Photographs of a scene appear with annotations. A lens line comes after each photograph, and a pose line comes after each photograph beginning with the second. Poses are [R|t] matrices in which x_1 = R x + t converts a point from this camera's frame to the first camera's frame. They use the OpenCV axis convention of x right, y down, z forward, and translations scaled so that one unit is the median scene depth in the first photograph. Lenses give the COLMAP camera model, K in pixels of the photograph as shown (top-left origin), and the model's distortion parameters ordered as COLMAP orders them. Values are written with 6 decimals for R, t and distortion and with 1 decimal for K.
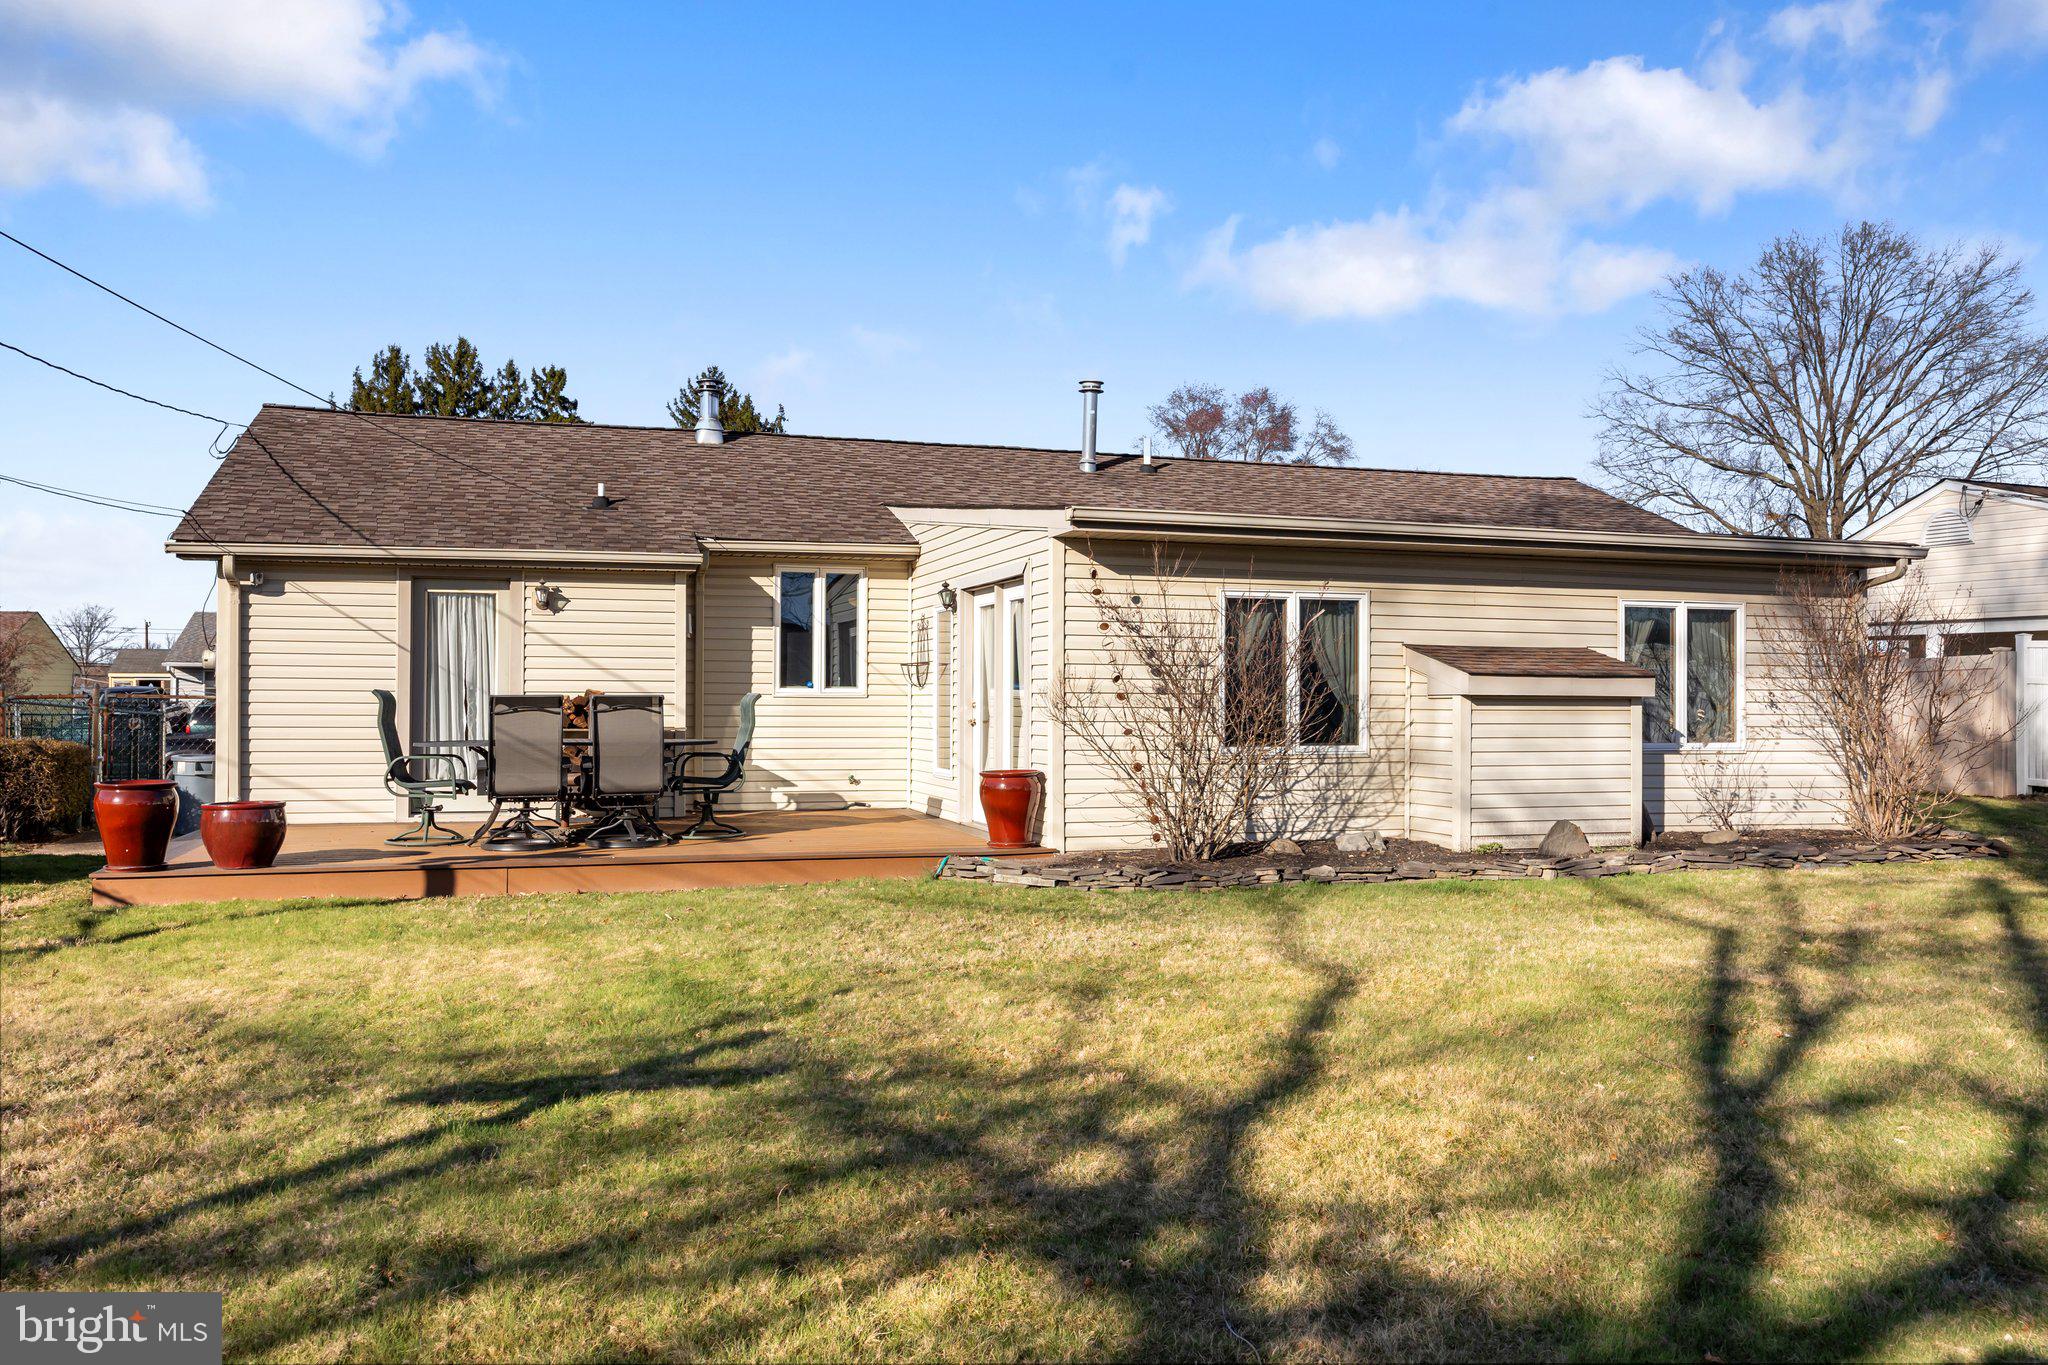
lens RADIAL K [[1600.5, 0, 1024.0], [0, 1600.5, 682.5], [0, 0, 1]] dist [0.002218, 0.002265]
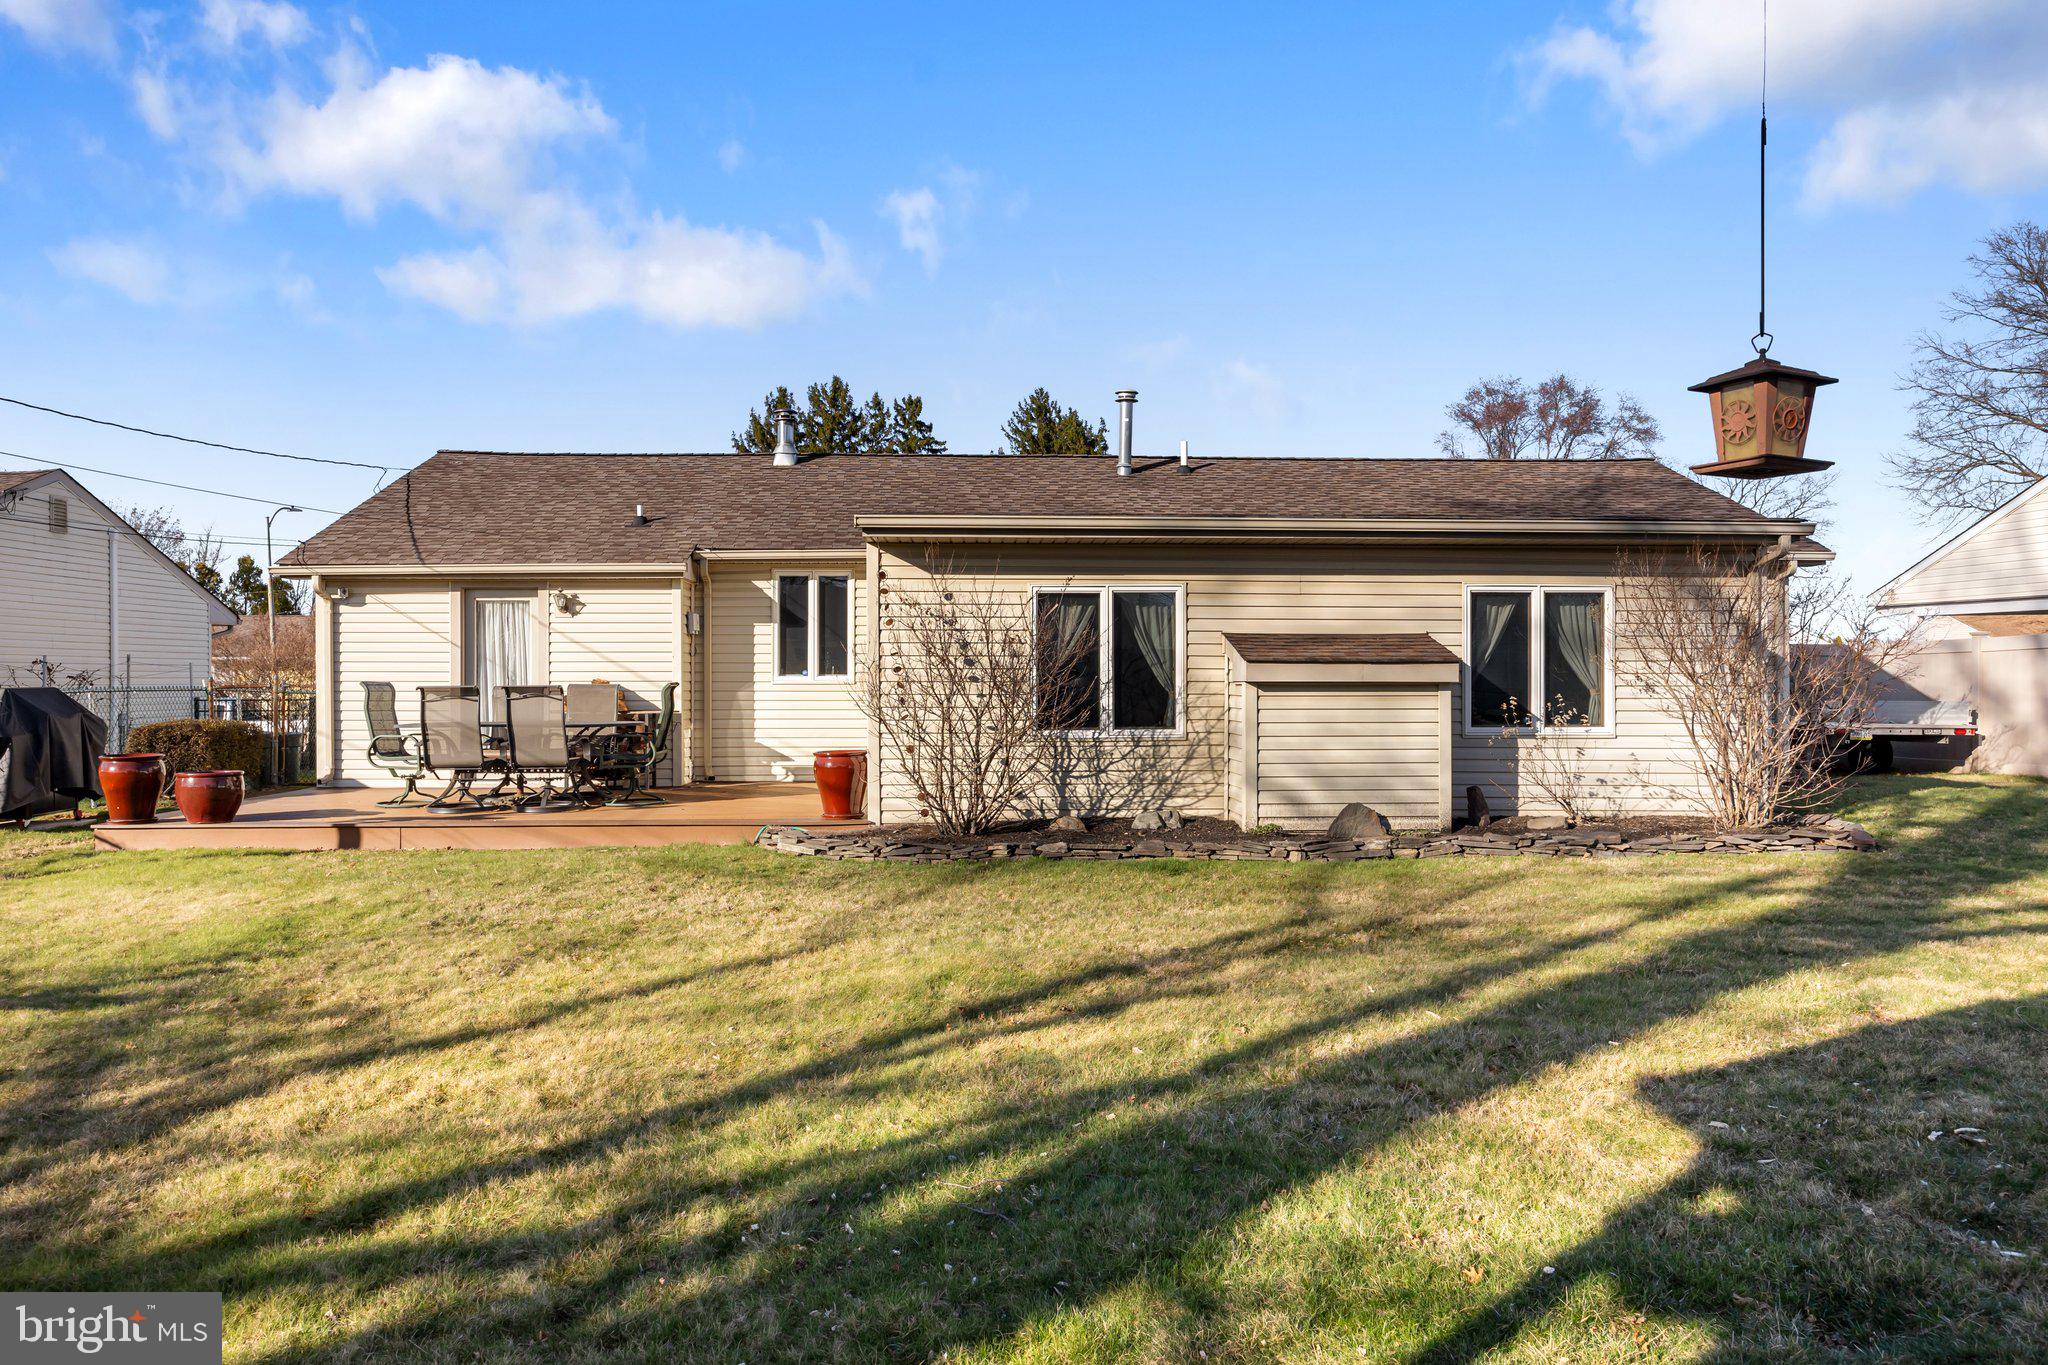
lens RADIAL K [[1432.4, 0, 1024.0], [0, 1432.4, 682.5], [0, 0, 1]] dist [-0.004063, -0.006679]
pose [[0.964397, -0.004507, -0.264421, 0.332393], [0.008229, 0.999882, 0.012967, -0.004416], [0.264331, -0.014681, 0.964320, 0.052583]]
